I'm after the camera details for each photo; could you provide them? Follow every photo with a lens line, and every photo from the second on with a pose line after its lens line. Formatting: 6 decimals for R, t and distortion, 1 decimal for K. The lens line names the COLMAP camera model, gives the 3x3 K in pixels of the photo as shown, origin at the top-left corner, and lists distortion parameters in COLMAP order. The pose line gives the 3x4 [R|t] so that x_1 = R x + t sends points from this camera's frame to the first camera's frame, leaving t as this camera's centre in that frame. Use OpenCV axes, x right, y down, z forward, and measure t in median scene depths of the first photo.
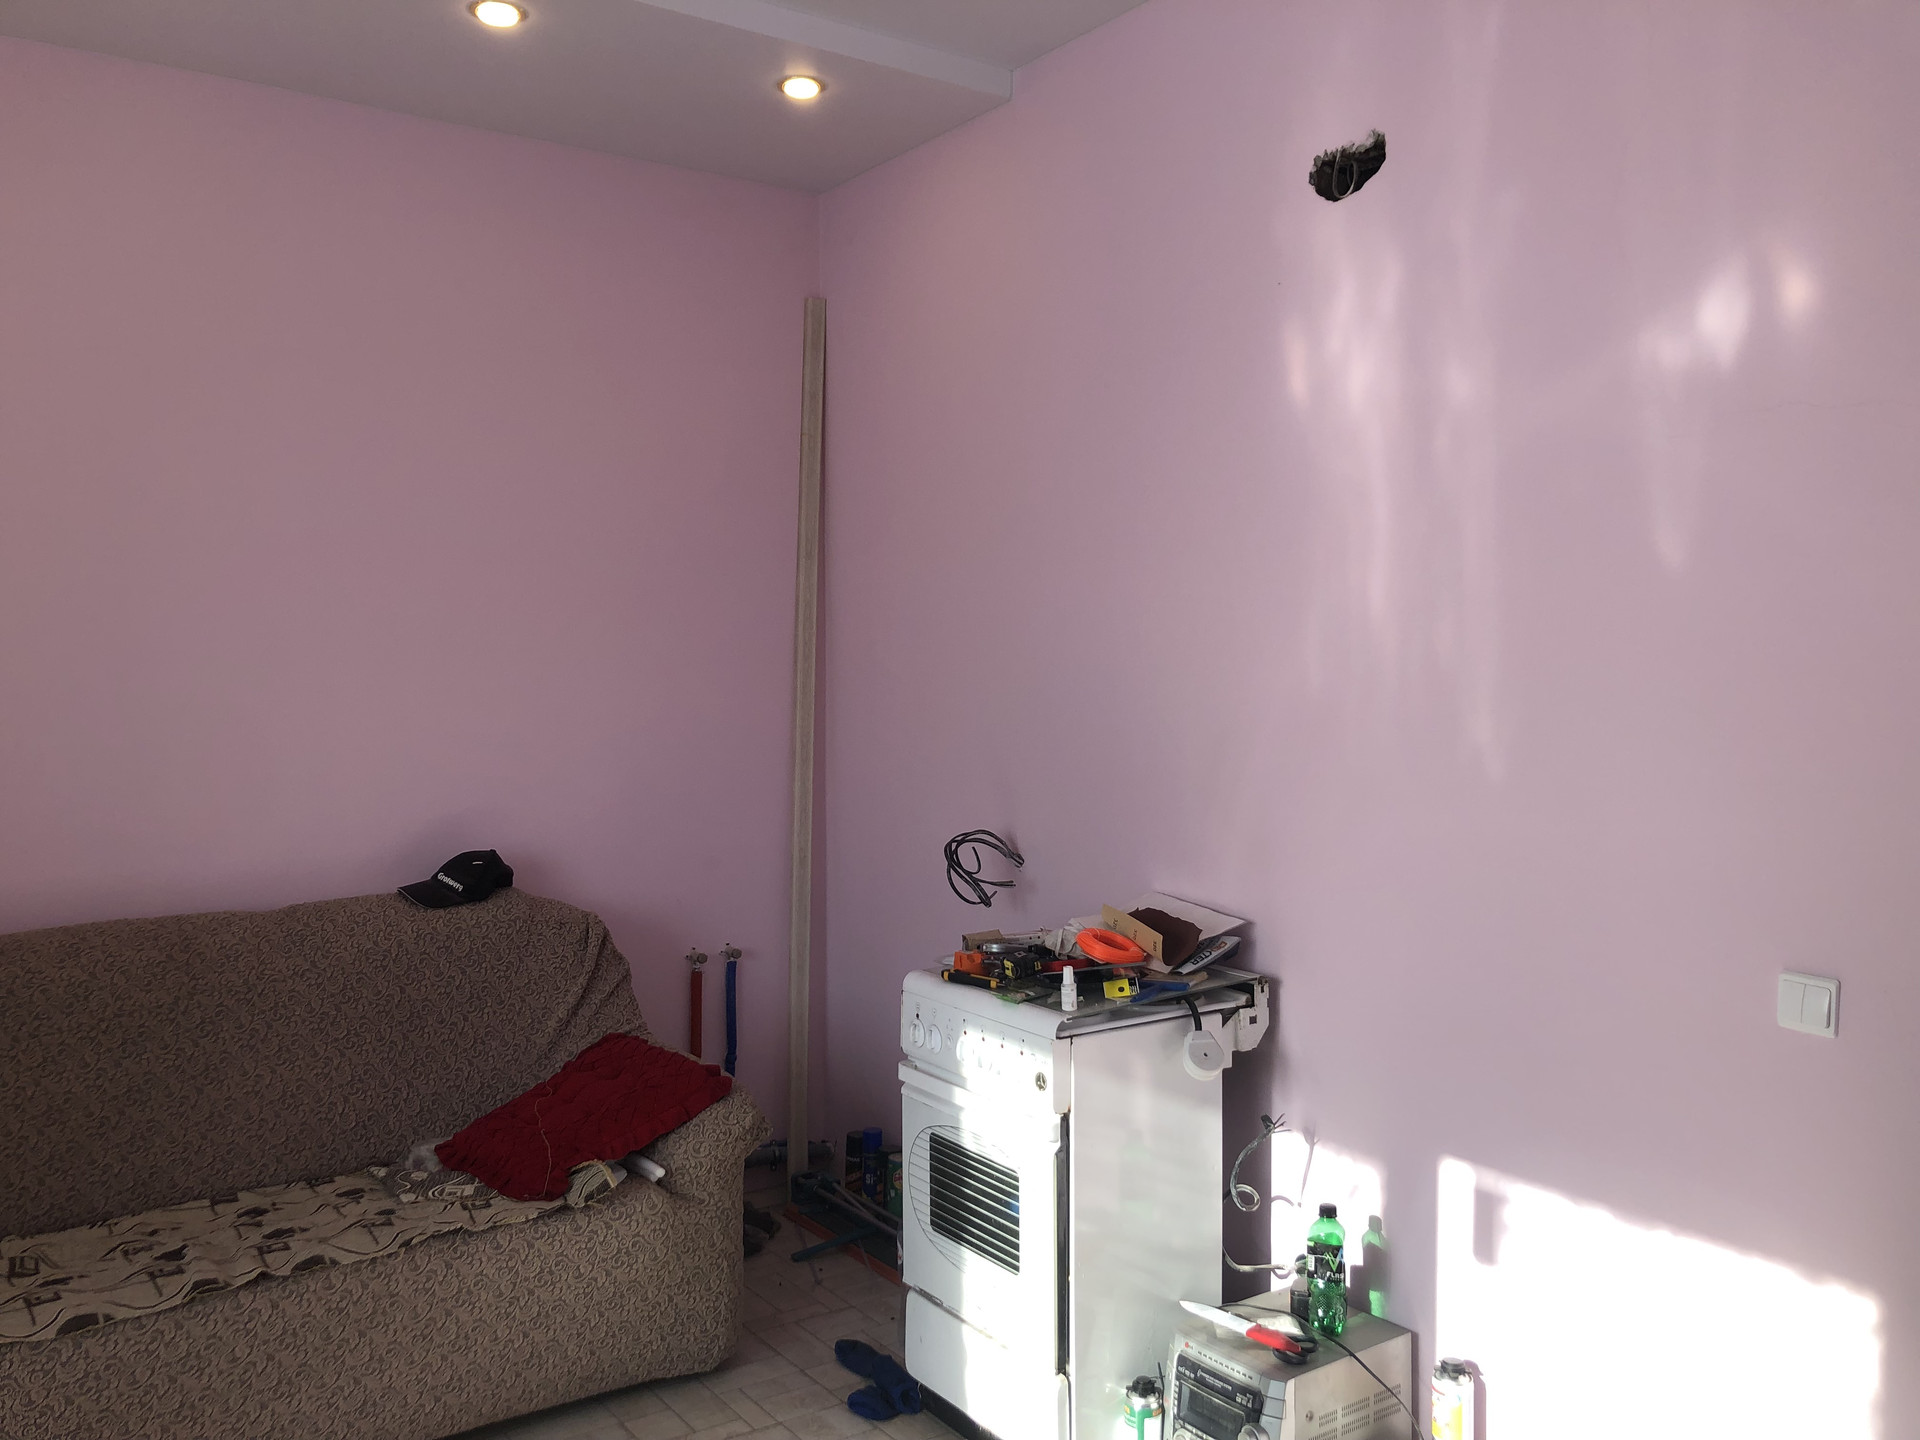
lens RADIAL K [[1570.4, 0, 965.4], [0, 1570.4, 722.6], [0, 0, 1]] dist [0.019336, 0.001908]
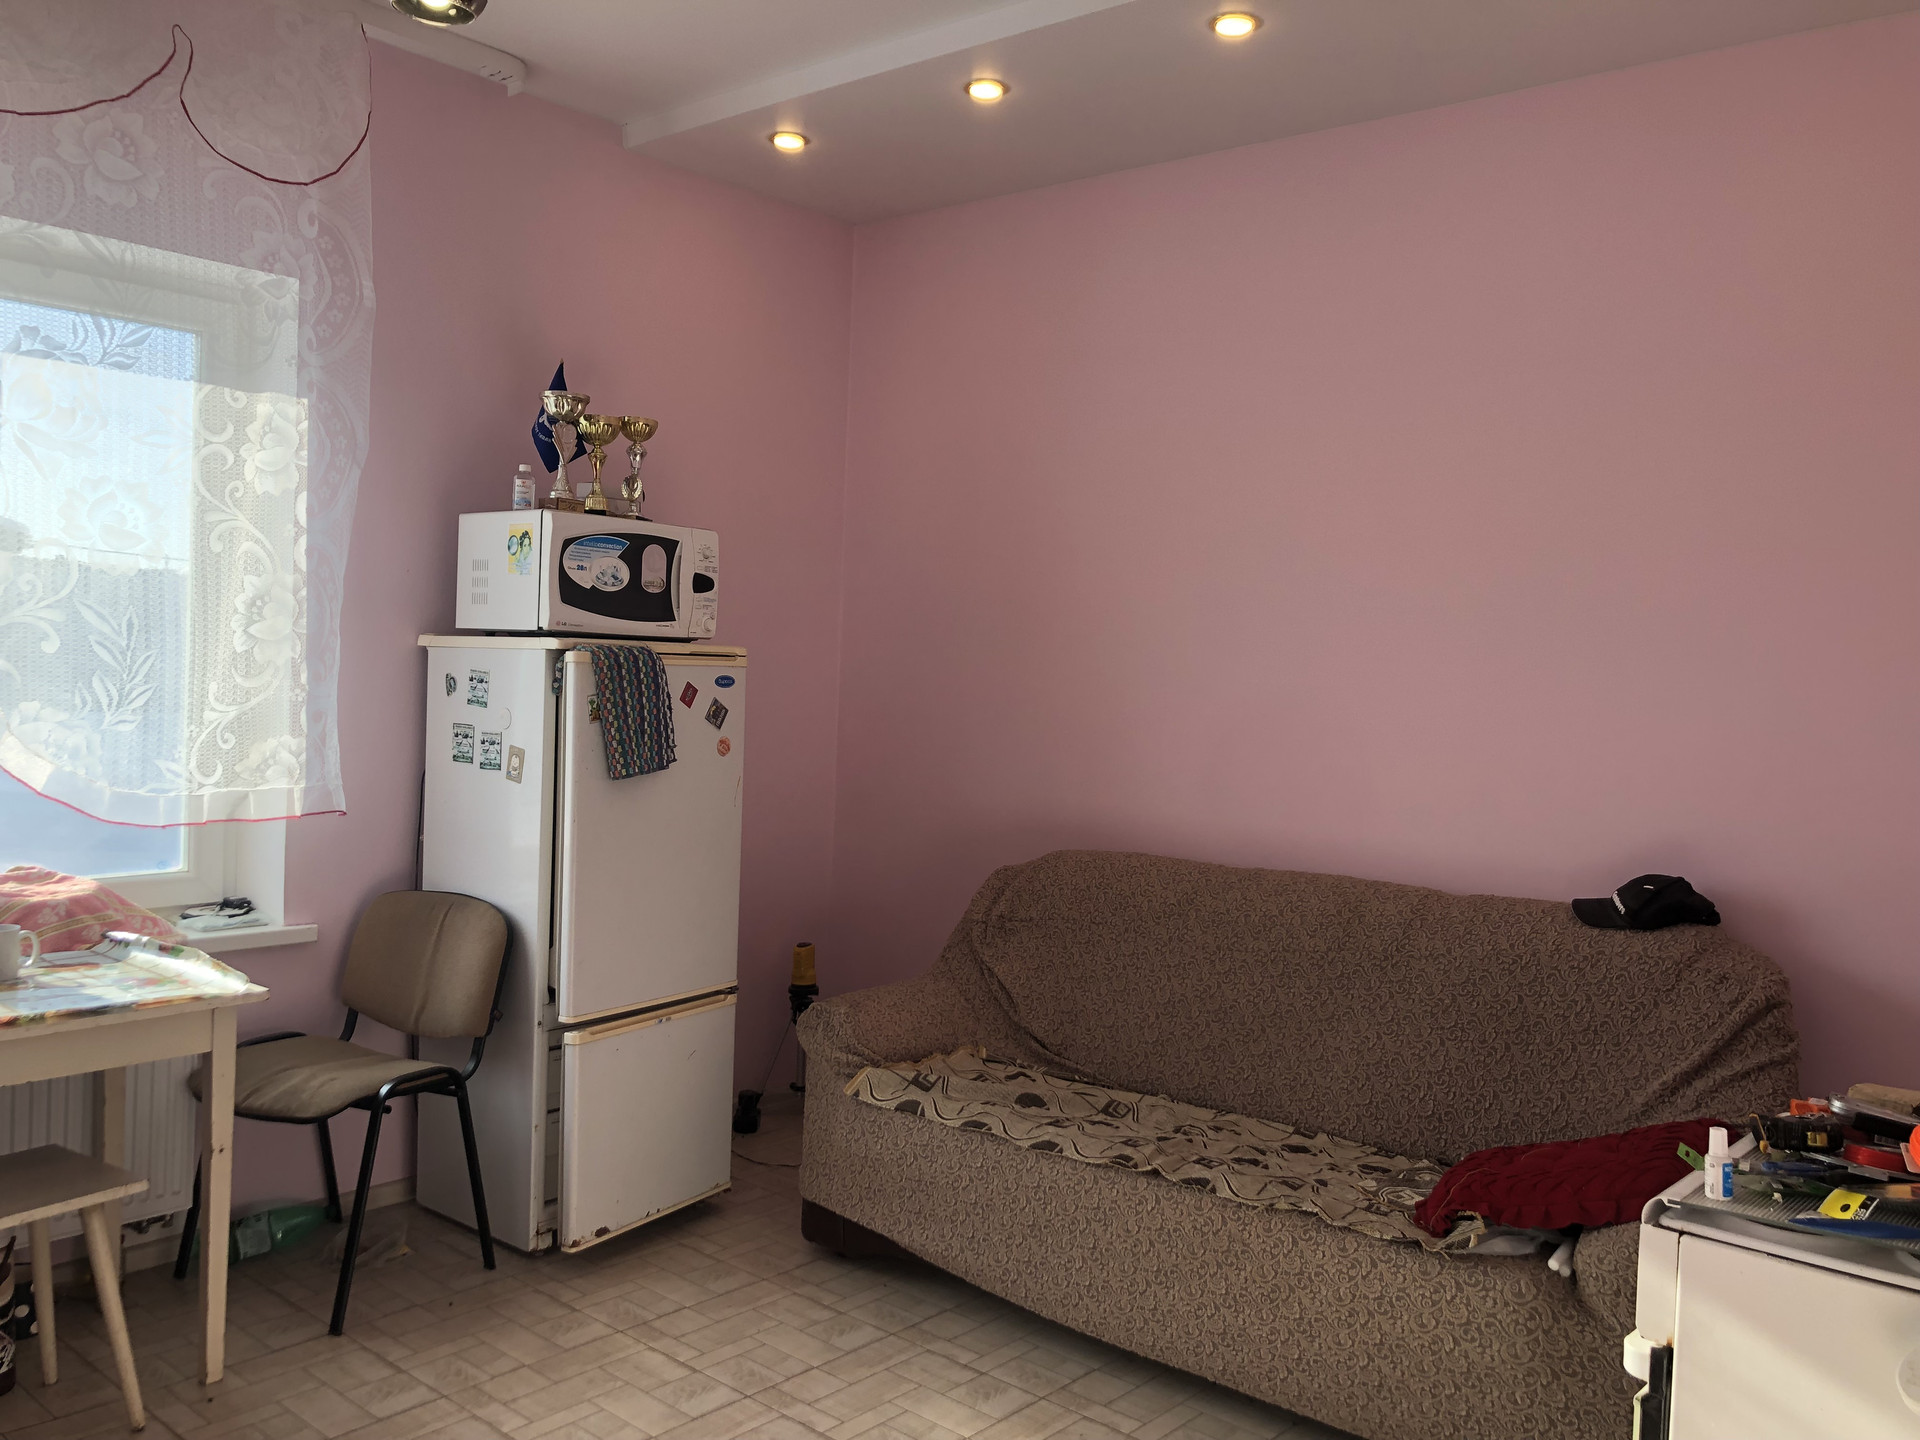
lens RADIAL K [[1570.4, 0, 945.9], [0, 1570.4, 717.9], [0, 0, 1]] dist [0.019336, 0.001908]
pose [[0.245874, 0.052639, -0.967871, 0.533418], [-0.075607, 0.996524, 0.034990, -0.007670], [0.966349, 0.064575, 0.248999, 0.474971]]
